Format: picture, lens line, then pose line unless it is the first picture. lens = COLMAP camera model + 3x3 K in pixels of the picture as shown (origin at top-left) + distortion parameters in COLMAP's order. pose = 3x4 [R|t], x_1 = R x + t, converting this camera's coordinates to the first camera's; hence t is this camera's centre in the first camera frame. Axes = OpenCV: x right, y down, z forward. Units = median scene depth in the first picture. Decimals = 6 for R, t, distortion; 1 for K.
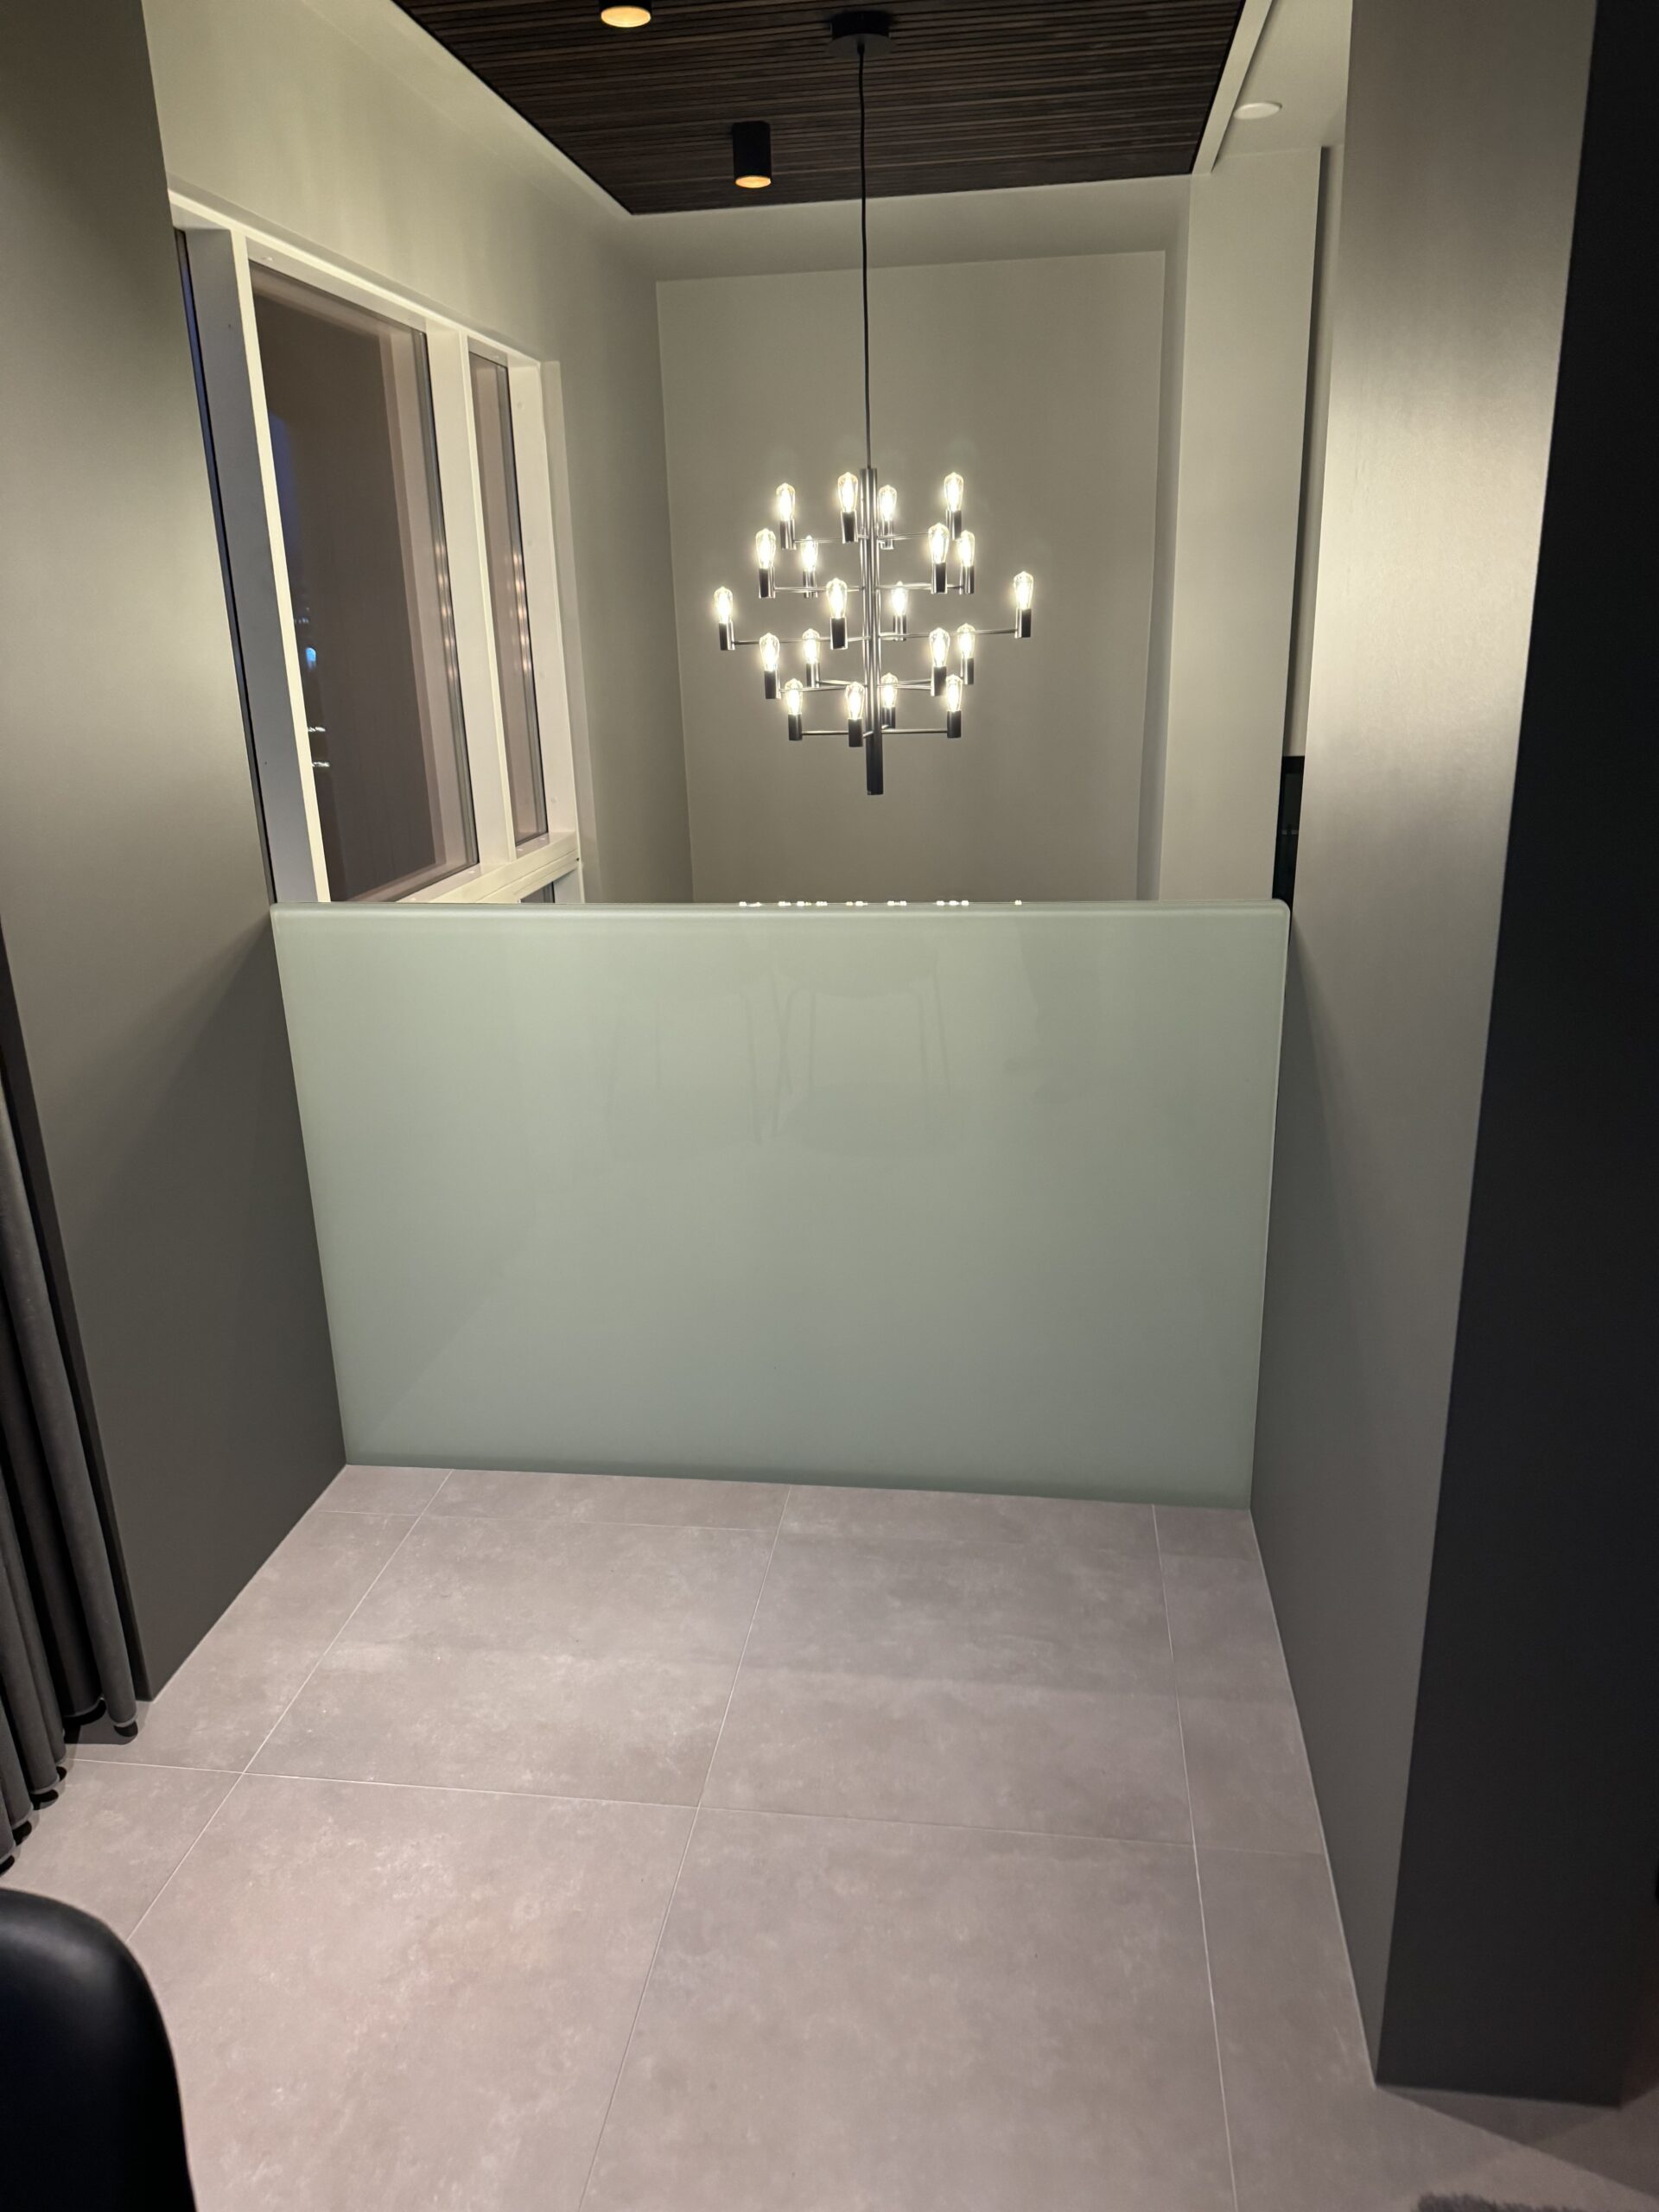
lens RADIAL K [[1492.9, 0, 829.5], [0, 1492.9, 1106.0], [0, 0, 1]] dist [0.142287, -0.287385]
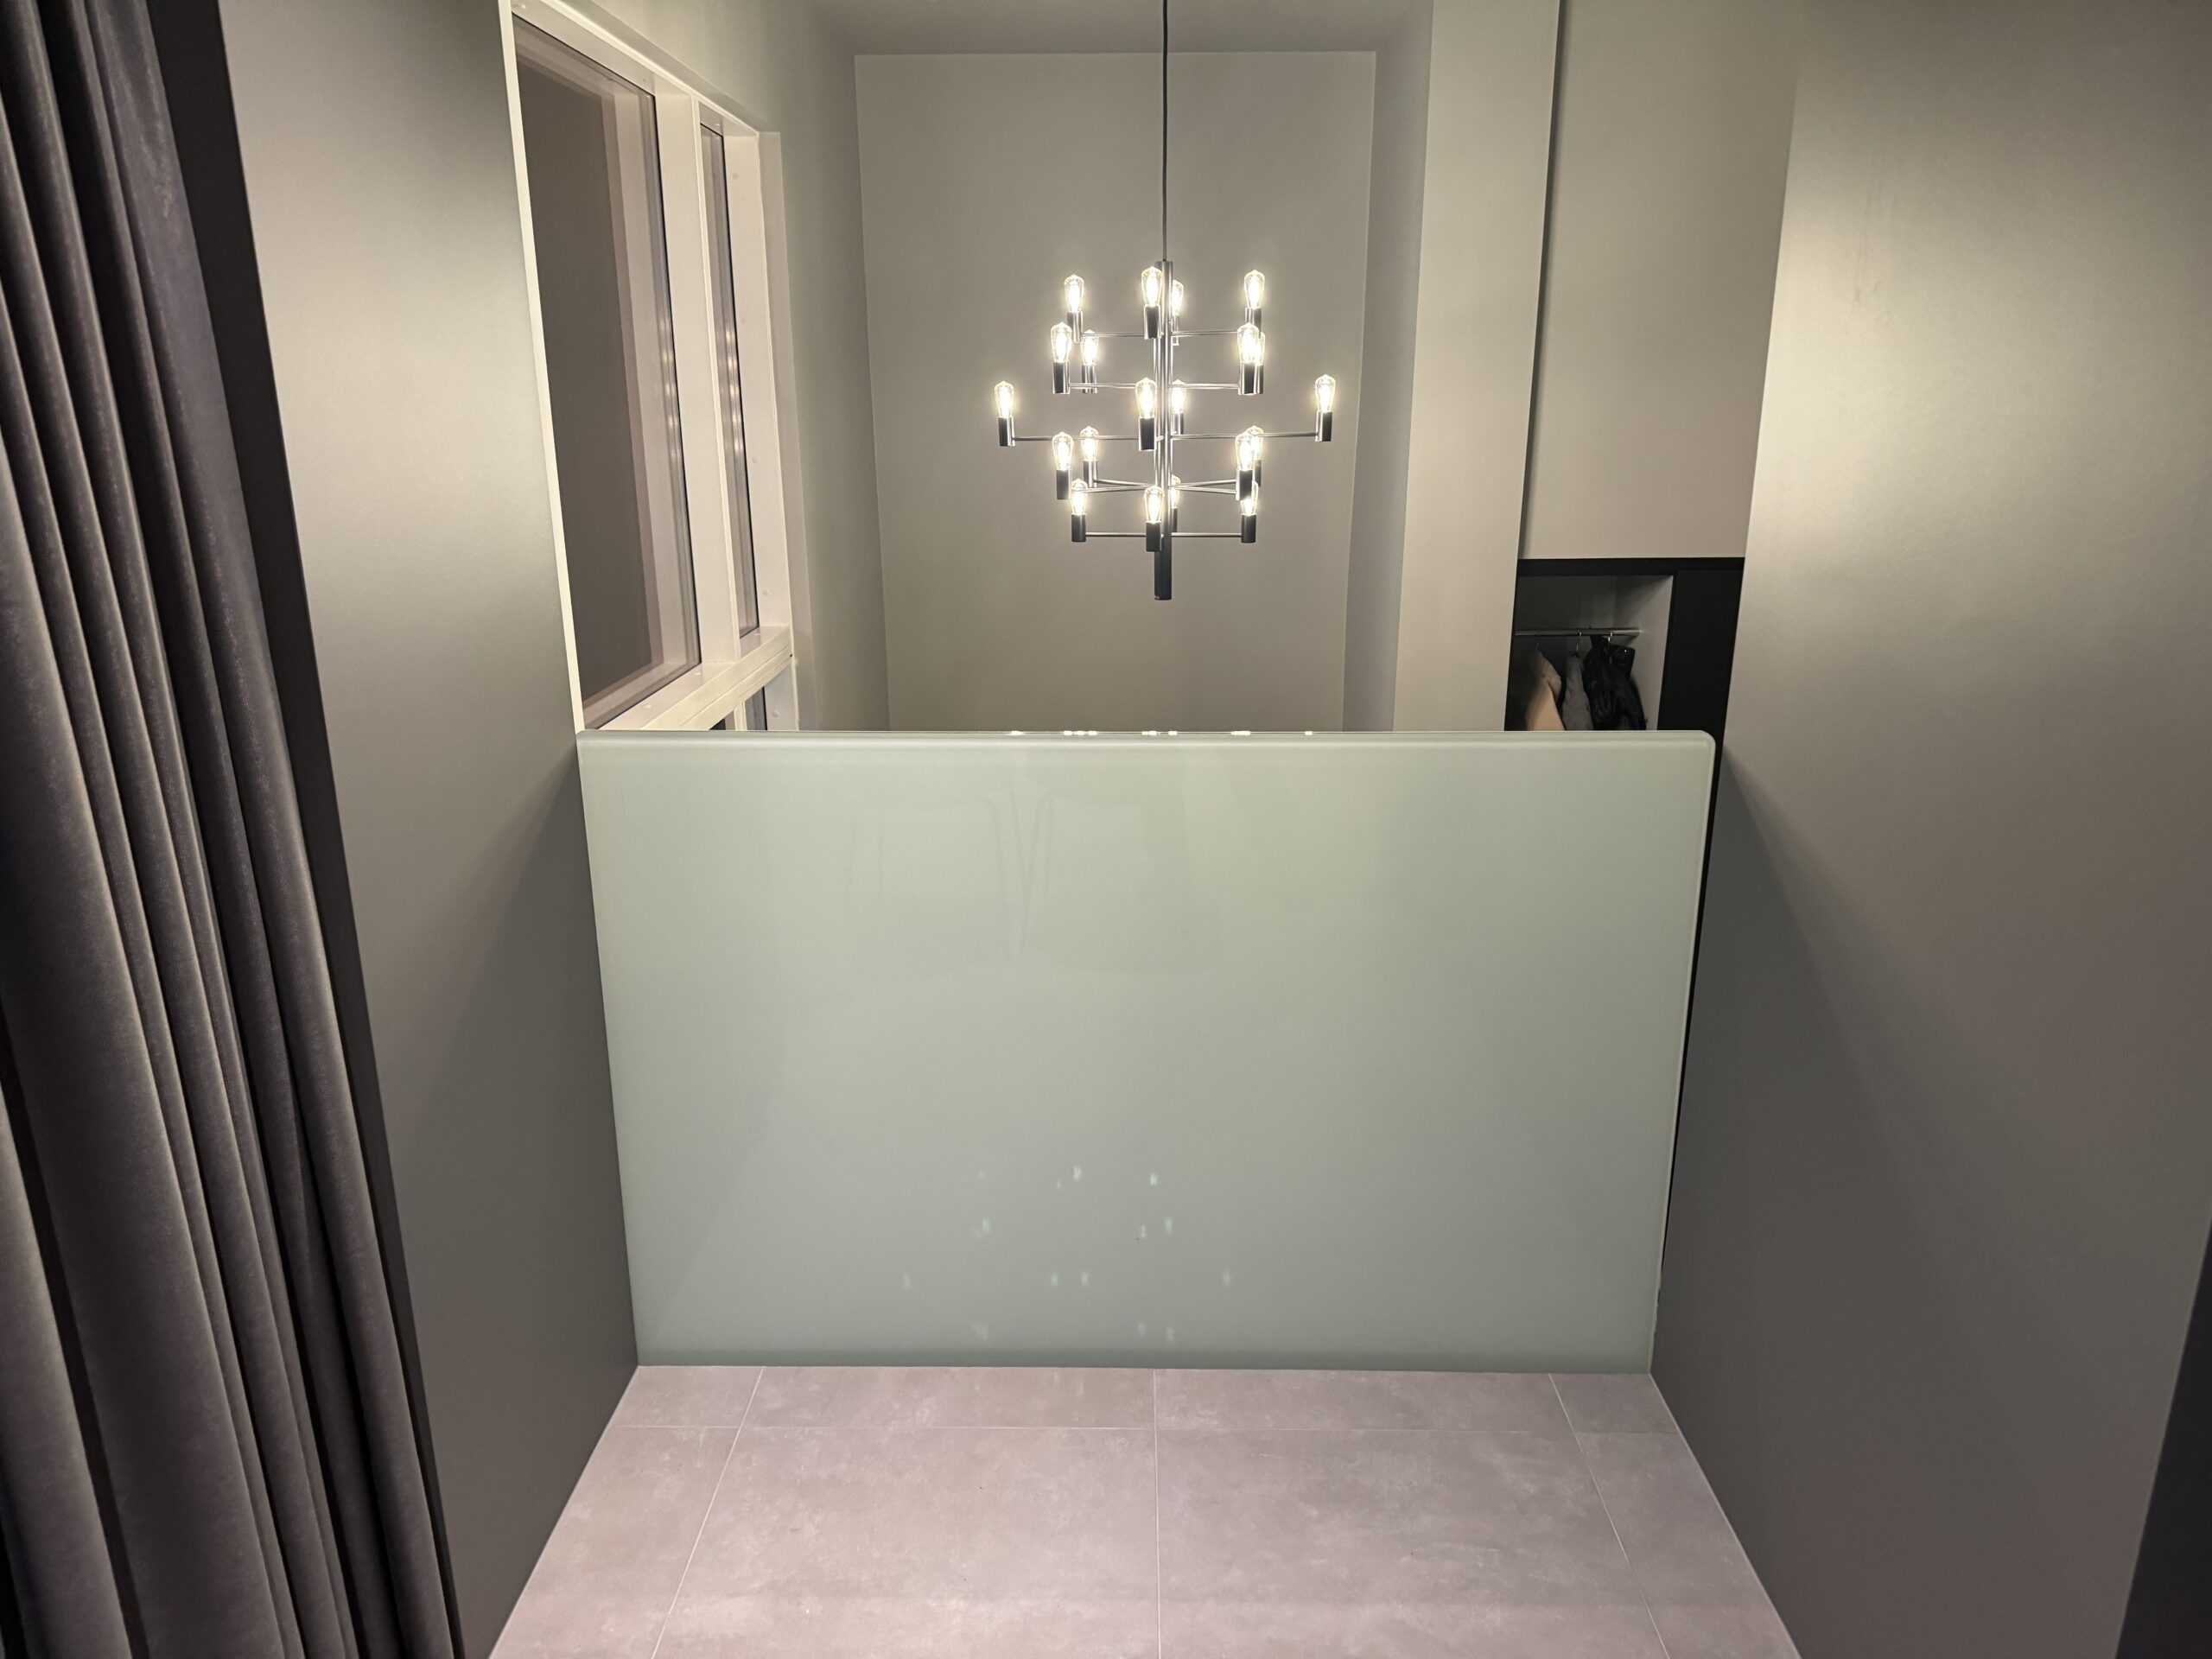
lens RADIAL K [[1488.3, 0, 1089.0], [0, 1488.3, 830.1], [0, 0, 1]] dist [0.071609, -0.132304]
pose [[0.992214, -0.008790, 0.124233, -0.175091], [0.012283, 0.999550, -0.027384, -0.048563], [-0.123936, 0.028697, 0.991875, 0.103314]]
